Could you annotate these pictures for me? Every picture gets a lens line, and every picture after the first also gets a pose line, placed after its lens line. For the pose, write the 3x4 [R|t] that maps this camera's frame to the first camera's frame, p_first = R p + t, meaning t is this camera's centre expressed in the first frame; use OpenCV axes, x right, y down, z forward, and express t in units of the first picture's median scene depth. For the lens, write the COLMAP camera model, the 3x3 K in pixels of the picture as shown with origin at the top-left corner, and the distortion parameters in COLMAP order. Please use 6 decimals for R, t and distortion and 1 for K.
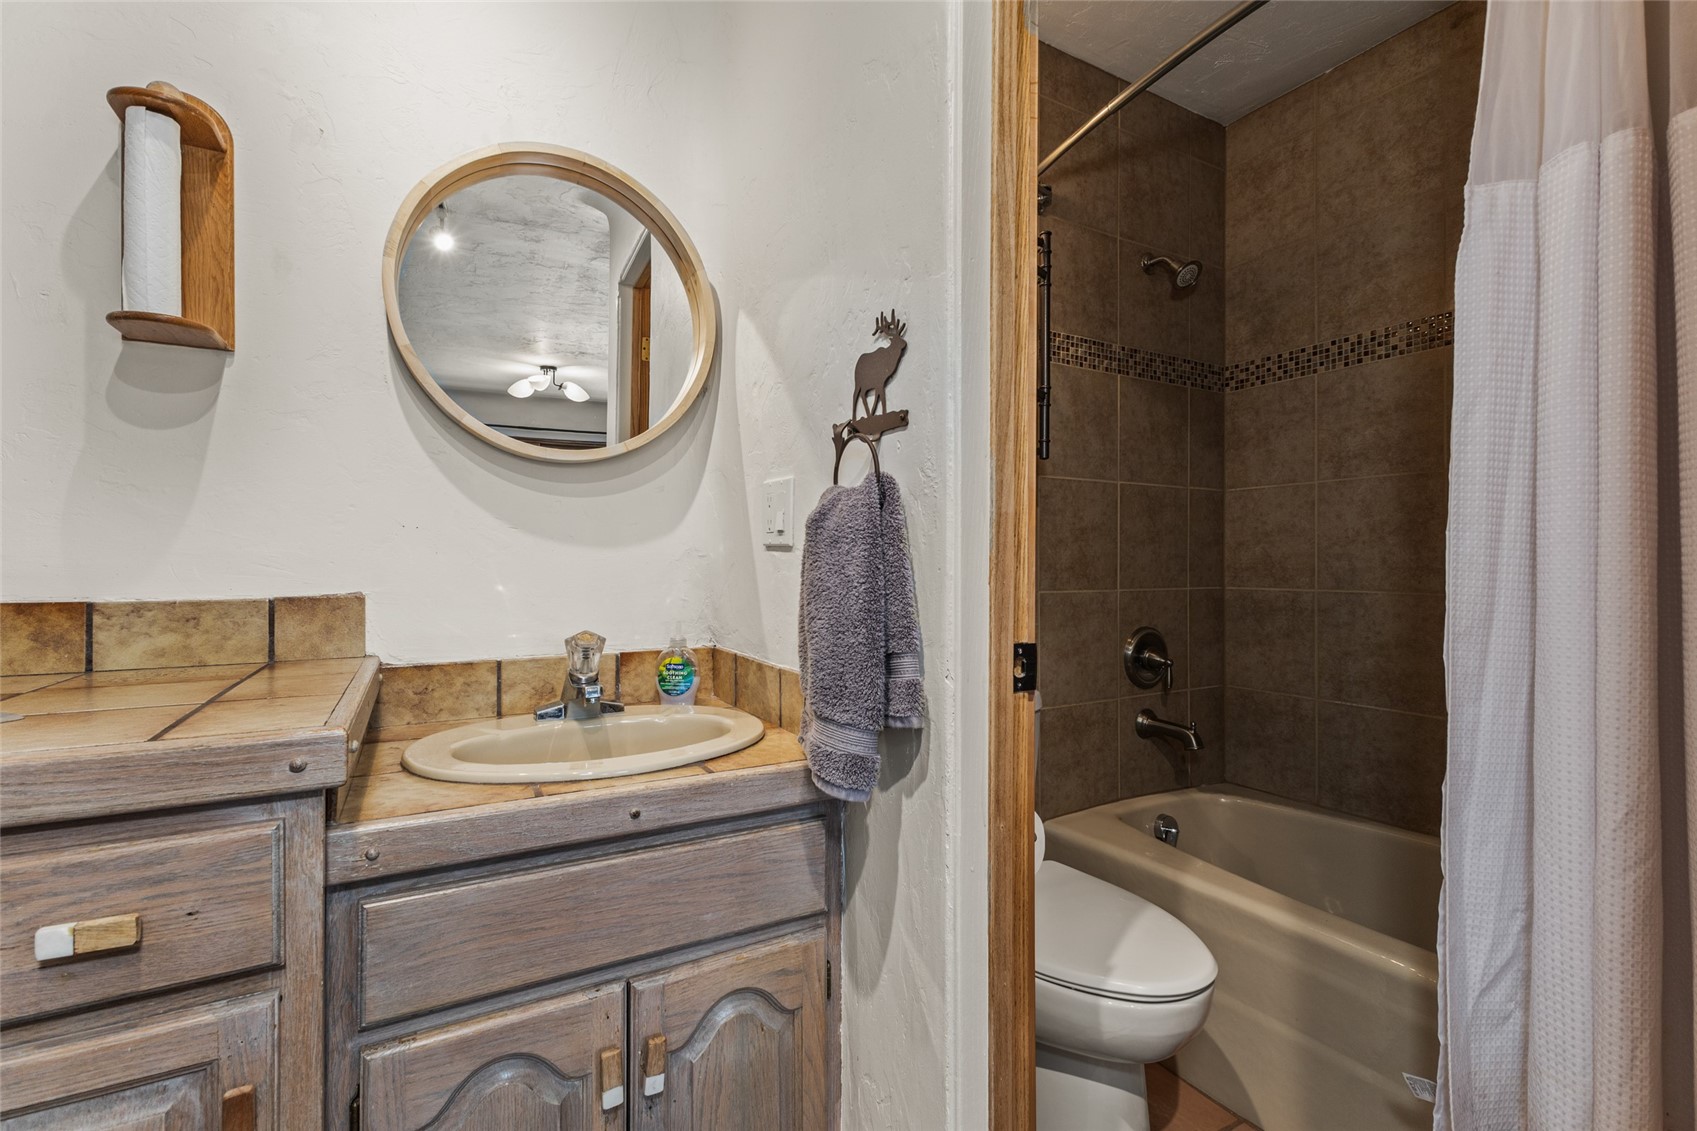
lens RADIAL K [[761.9, 0, 845.1], [0, 761.9, 560.1], [0, 0, 1]] dist [0.002008, -0.000011]
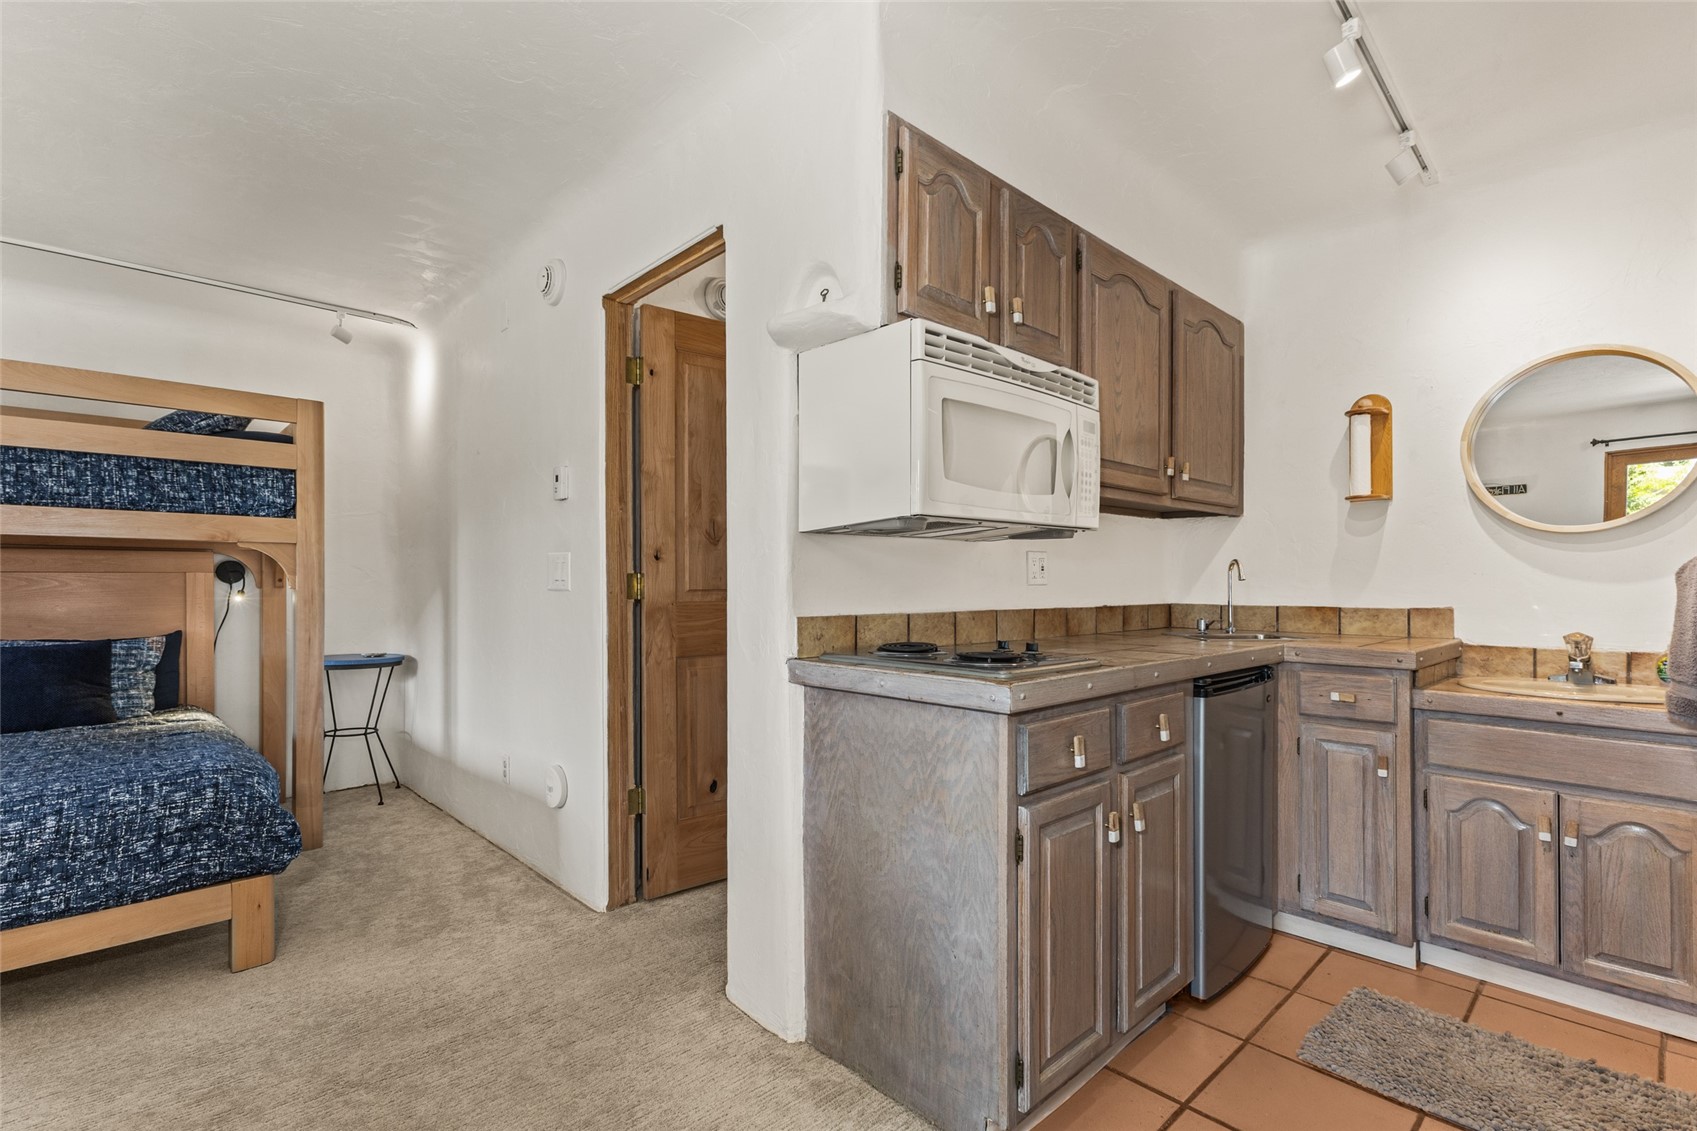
lens RADIAL K [[784.2, 0, 845.0], [0, 784.2, 582.3], [0, 0, 1]] dist [0.007242, 0.000191]
pose [[0.239373, -0.002361, -0.970925, 1.203178], [0.004134, 0.999990, -0.001413, -0.032702], [0.970919, -0.003675, 0.239381, -1.271353]]
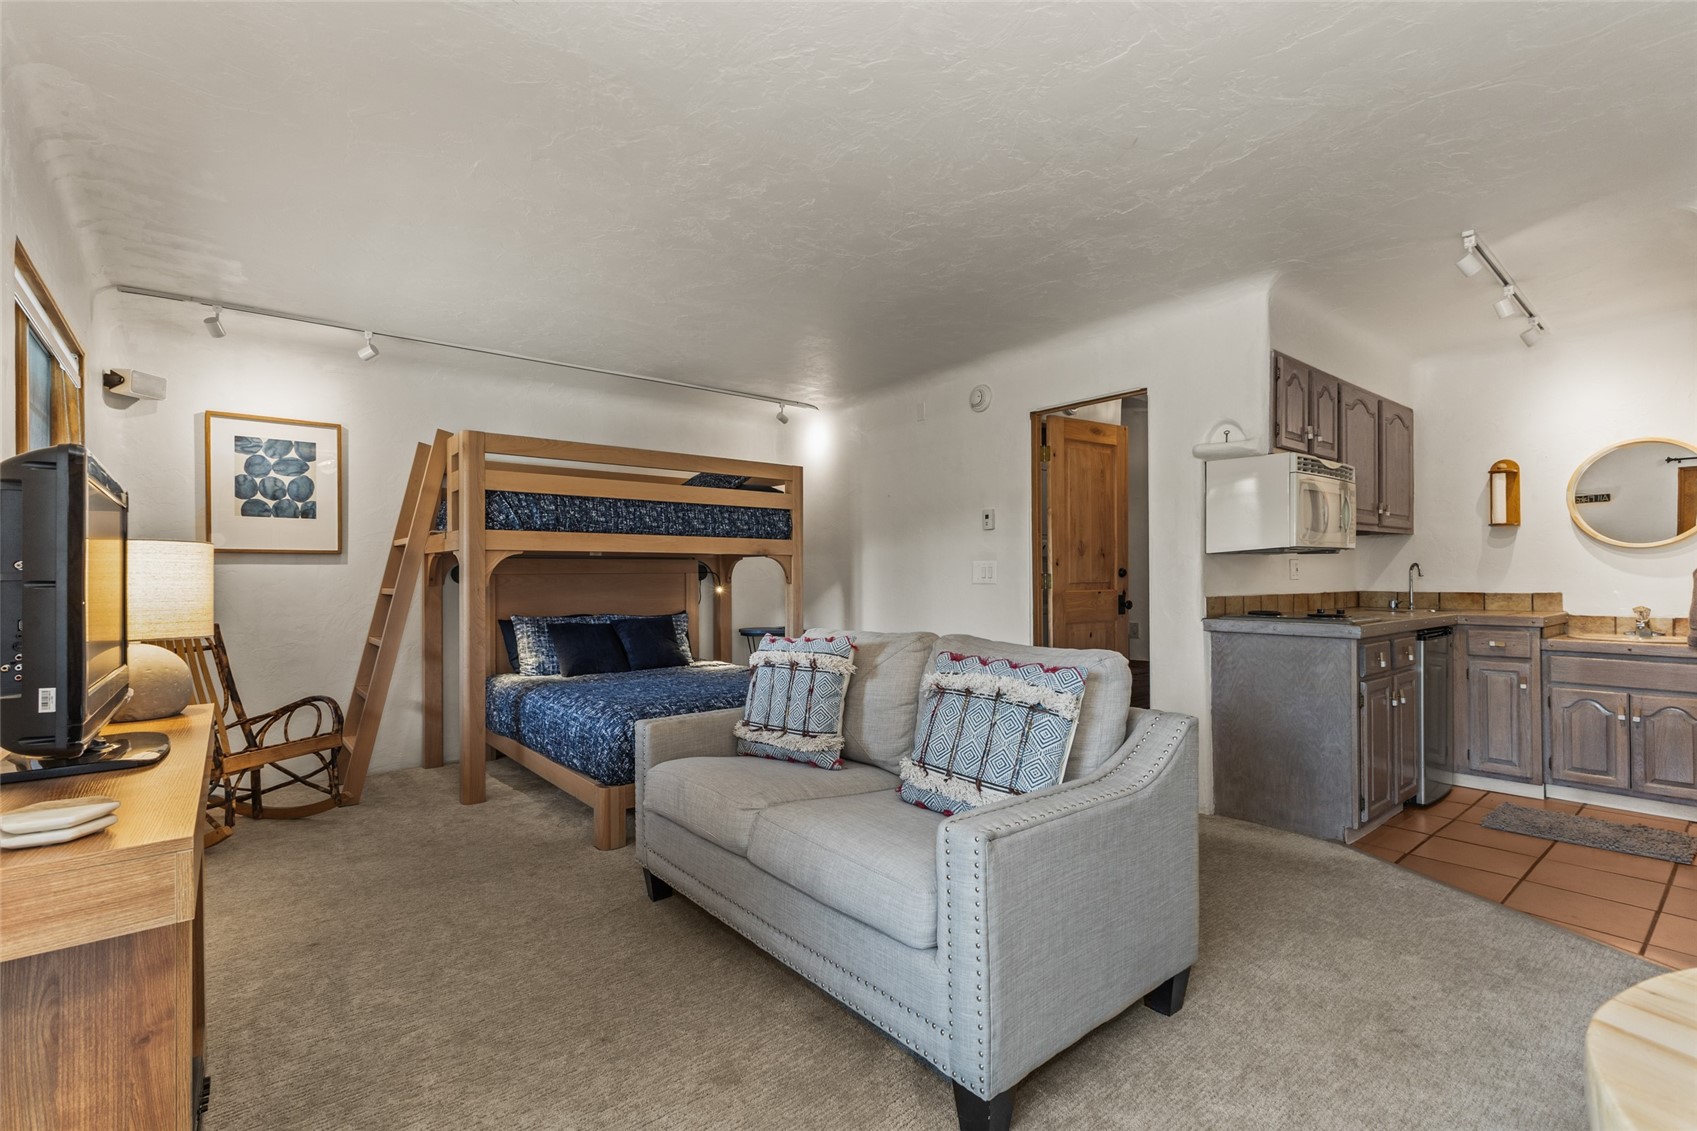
lens RADIAL K [[761.3, 0, 844.7], [0, 761.3, 570.9], [0, 0, 1]] dist [0.002824, -0.000249]
pose [[0.166194, -0.009264, -0.986050, 2.506189], [0.007822, 0.999937, -0.008076, -0.057150], [0.986062, -0.006371, 0.166256, -3.103213]]
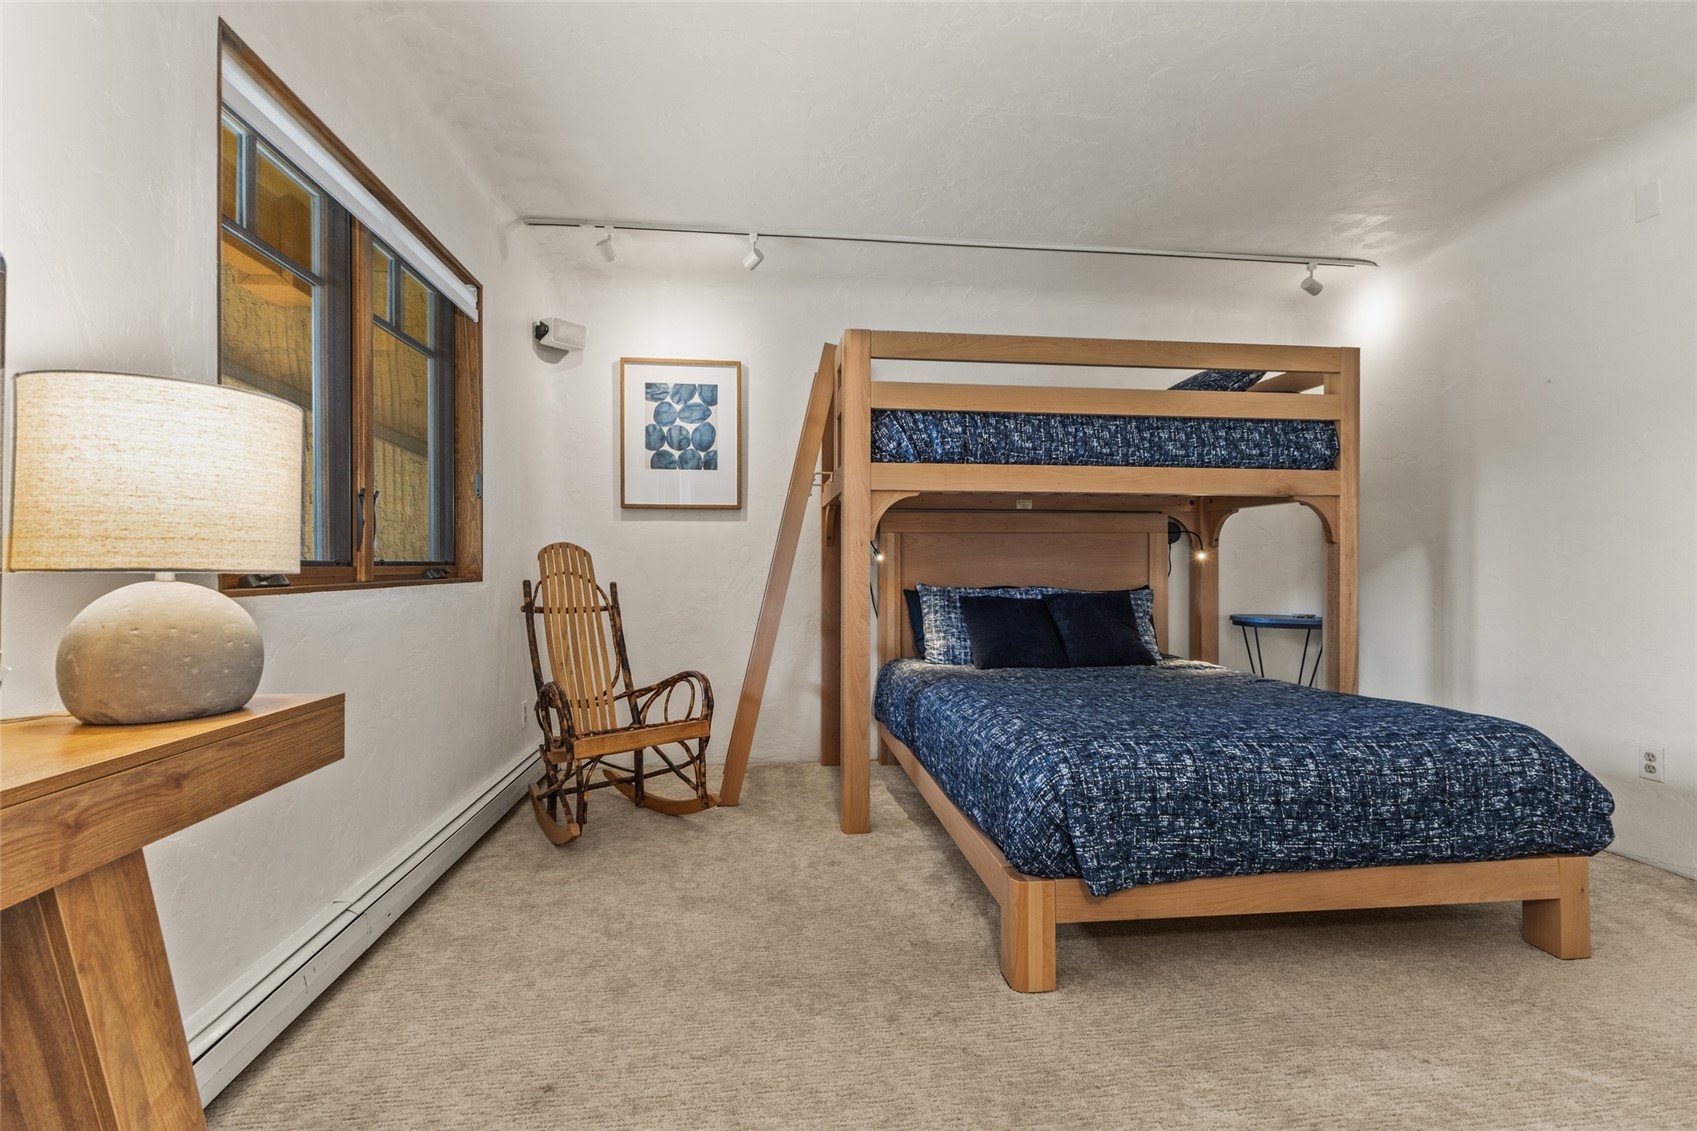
lens RADIAL K [[753.1, 0, 855.1], [0, 753.1, 566.0], [0, 0, 1]] dist [0.010077, -0.000532]
pose [[-0.381252, 0.002400, -0.924468, 1.073405], [0.001011, 0.999997, 0.002179, 0.061878], [0.924471, -0.000104, -0.381253, -3.236152]]
